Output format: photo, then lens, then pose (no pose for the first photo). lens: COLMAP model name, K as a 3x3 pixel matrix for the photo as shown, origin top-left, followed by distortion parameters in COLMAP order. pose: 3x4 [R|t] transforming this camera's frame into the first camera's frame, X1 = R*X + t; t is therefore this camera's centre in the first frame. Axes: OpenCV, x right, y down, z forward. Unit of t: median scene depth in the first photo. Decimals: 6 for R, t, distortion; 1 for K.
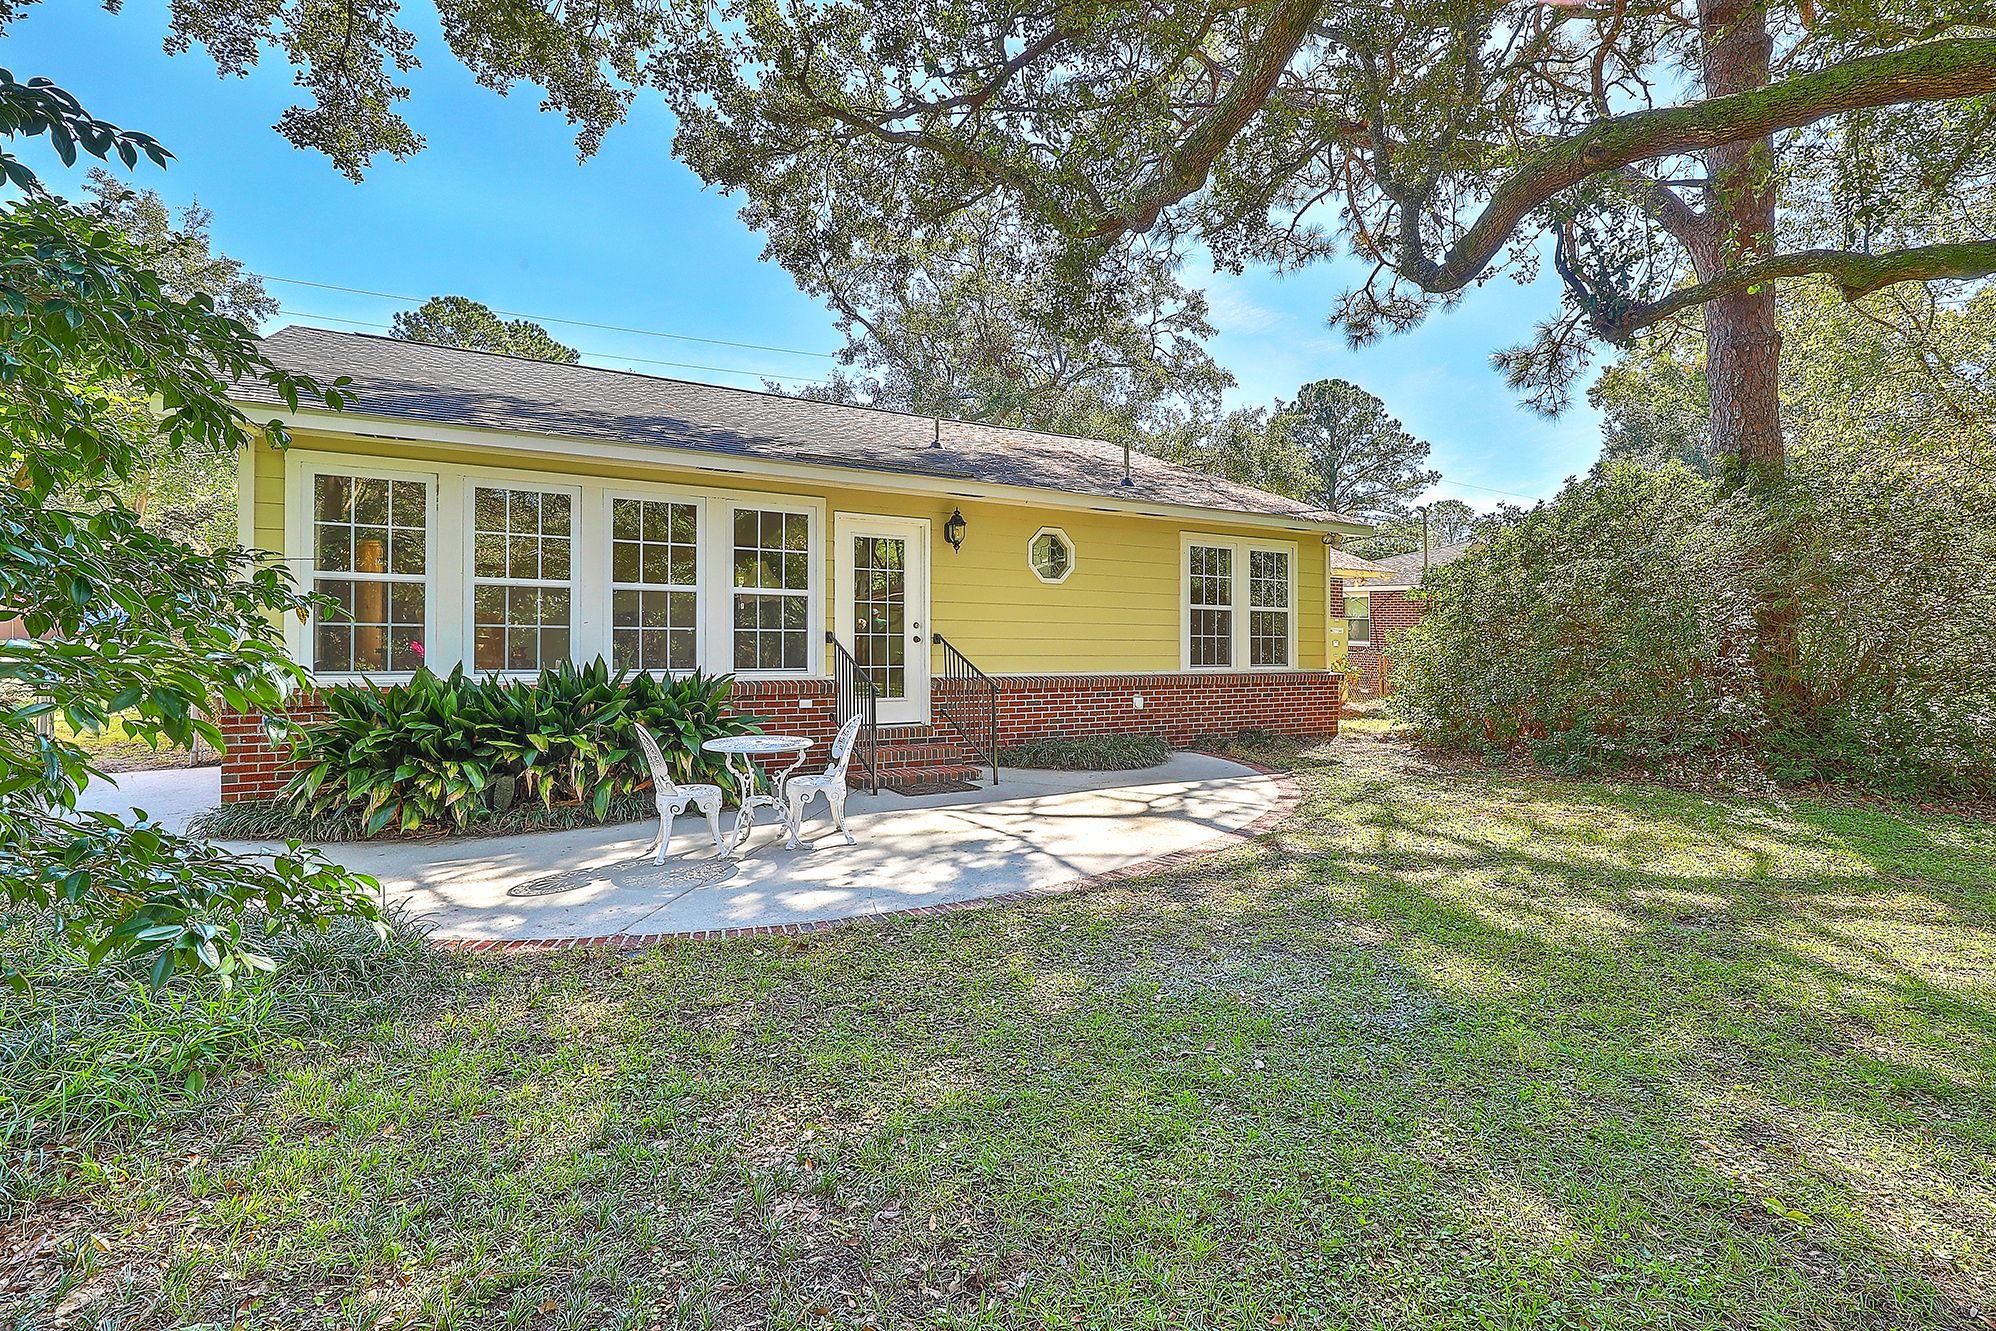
lens RADIAL K [[907.7, 0, 1015.3], [0, 907.7, 631.9], [0, 0, 1]] dist [-0.000175, 0.000017]
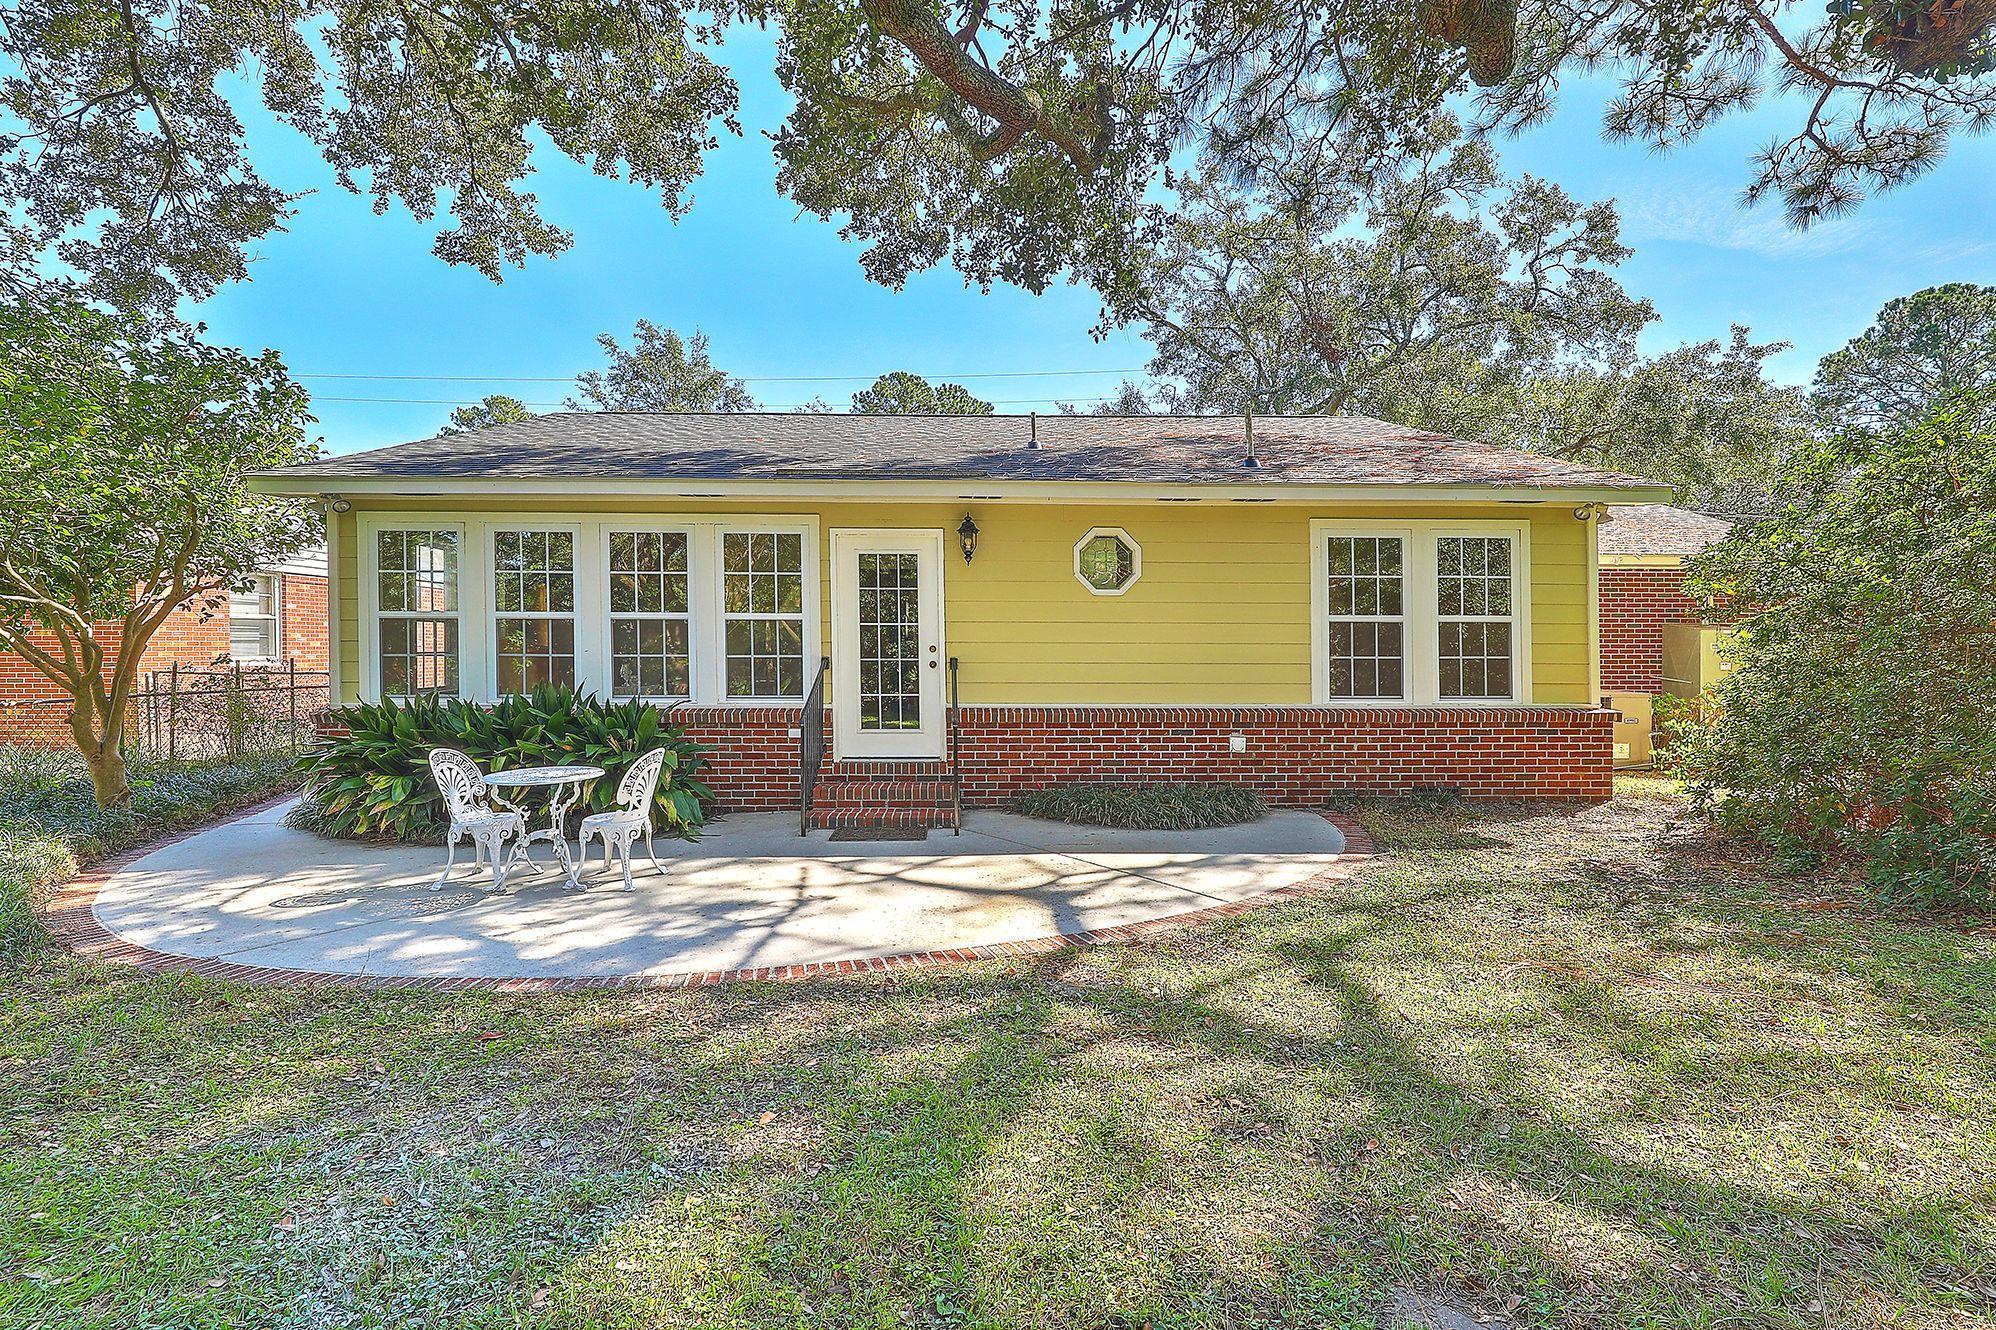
lens RADIAL K [[907.7, 0, 996.7], [0, 907.7, 664.1], [0, 0, 1]] dist [-0.000175, 0.000017]
pose [[0.872223, -0.006627, -0.489064, 0.332879], [0.010612, 0.999929, 0.005377, 0.003324], [0.488994, -0.009880, 0.872231, 0.219429]]
